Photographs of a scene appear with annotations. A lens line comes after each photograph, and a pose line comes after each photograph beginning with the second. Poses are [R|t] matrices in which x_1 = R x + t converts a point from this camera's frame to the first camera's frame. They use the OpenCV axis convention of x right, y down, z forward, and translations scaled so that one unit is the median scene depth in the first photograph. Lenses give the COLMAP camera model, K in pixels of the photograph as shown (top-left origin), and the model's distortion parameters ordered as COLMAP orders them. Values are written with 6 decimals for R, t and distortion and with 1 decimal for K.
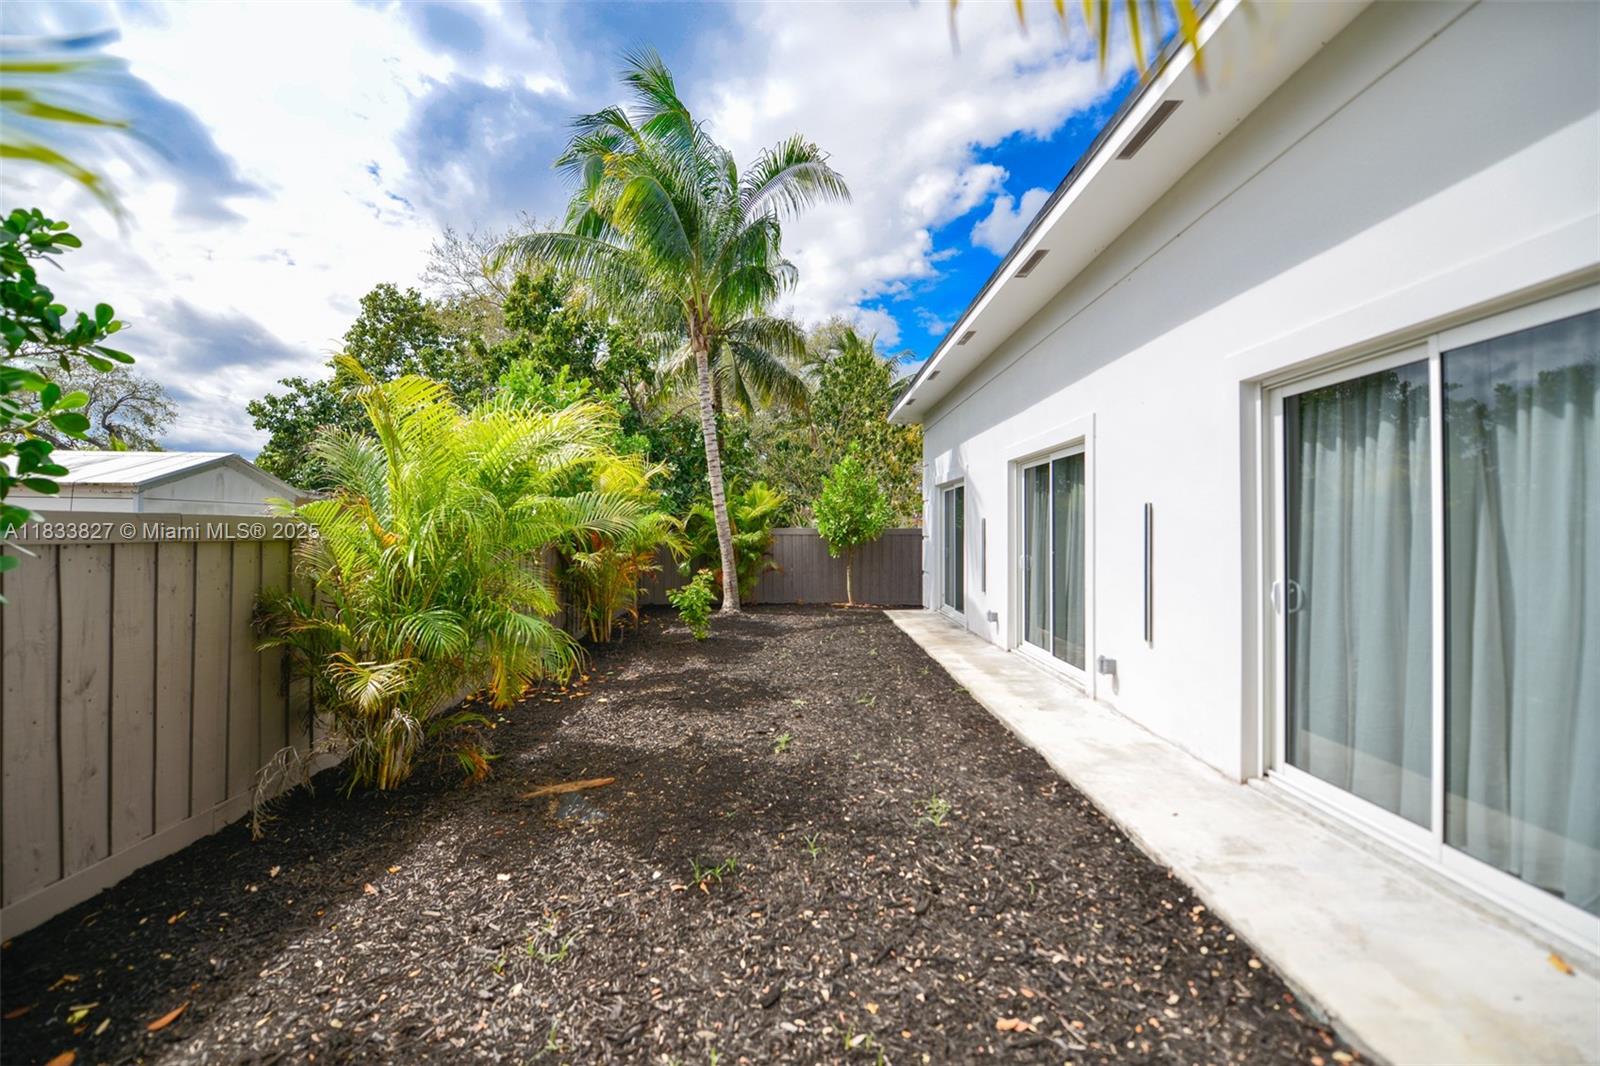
lens RADIAL K [[639.0, 0, 800.0], [0, 639.0, 533.0], [0, 0, 1]] dist [-0.015402, -0.000211]
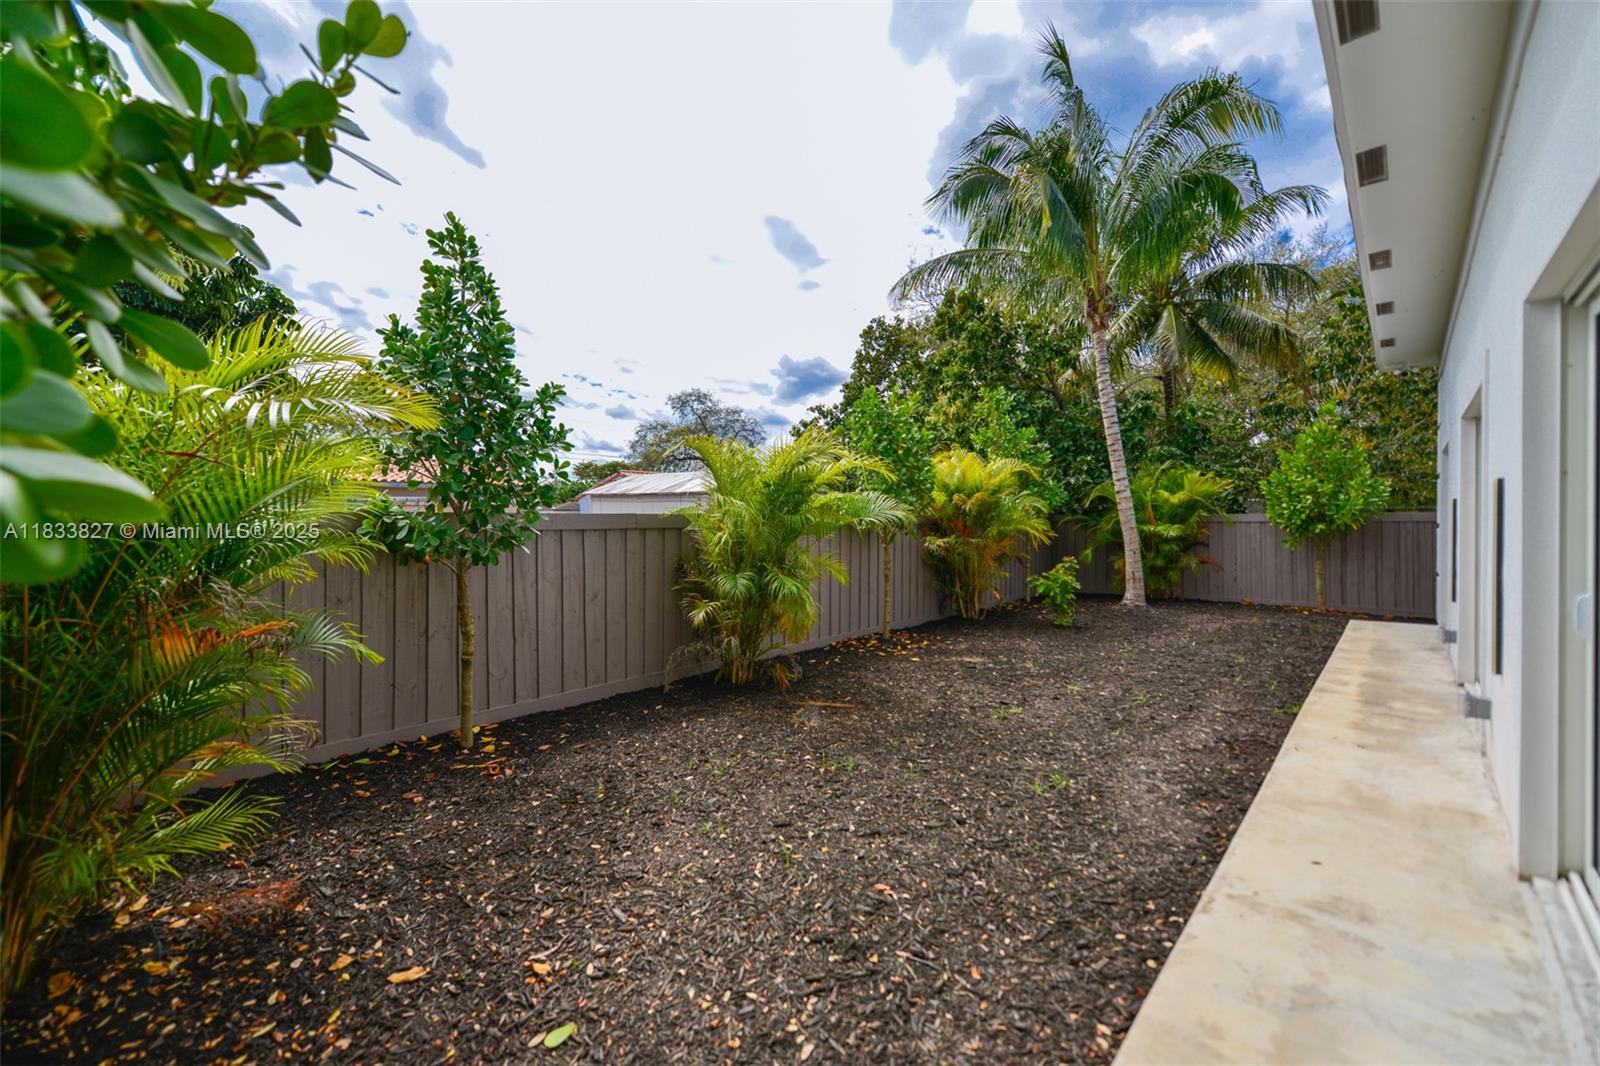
lens RADIAL K [[645.7, 0, 800.0], [0, 645.7, 533.0], [0, 0, 1]] dist [-0.001735, -0.000040]
pose [[0.721073, 0.008517, -0.692806, 0.193433], [0.005615, 0.999820, 0.018135, -0.000857], [0.692836, -0.016967, 0.720895, -0.016986]]
